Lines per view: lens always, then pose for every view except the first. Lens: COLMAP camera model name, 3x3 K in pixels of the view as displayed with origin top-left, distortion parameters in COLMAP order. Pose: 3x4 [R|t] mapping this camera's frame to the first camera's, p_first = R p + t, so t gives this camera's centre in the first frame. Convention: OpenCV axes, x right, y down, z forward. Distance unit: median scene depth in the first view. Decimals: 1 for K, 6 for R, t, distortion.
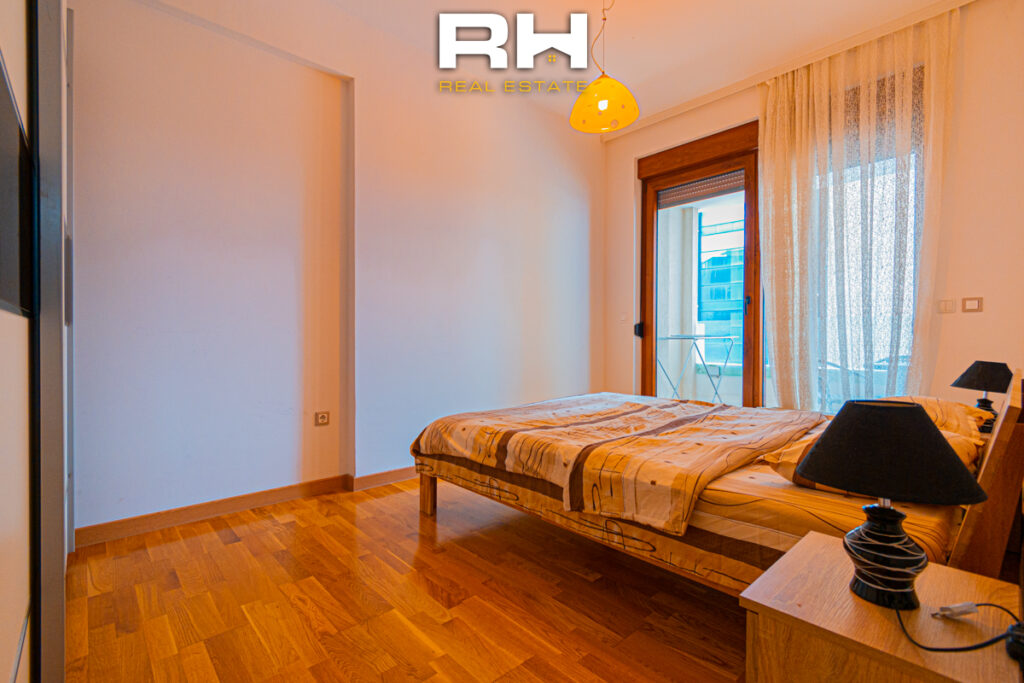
lens RADIAL K [[461.8, 0, 511.6], [0, 461.8, 343.0], [0, 0, 1]] dist [-0.005432, -0.000248]
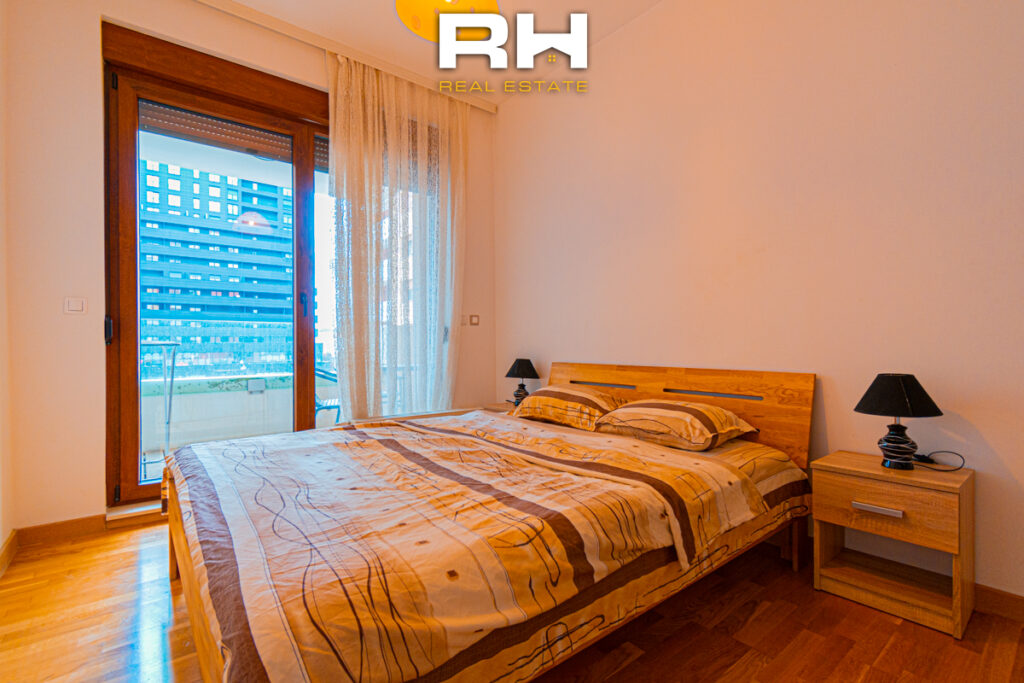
lens RADIAL K [[461.8, 0, 512.9], [0, 461.8, 346.0], [0, 0, 1]] dist [-0.005432, -0.000248]
pose [[0.060704, -0.003578, 0.998149, -0.480446], [0.004341, 0.999985, 0.003321, -0.007627], [-0.998146, 0.004132, 0.060718, 0.902722]]
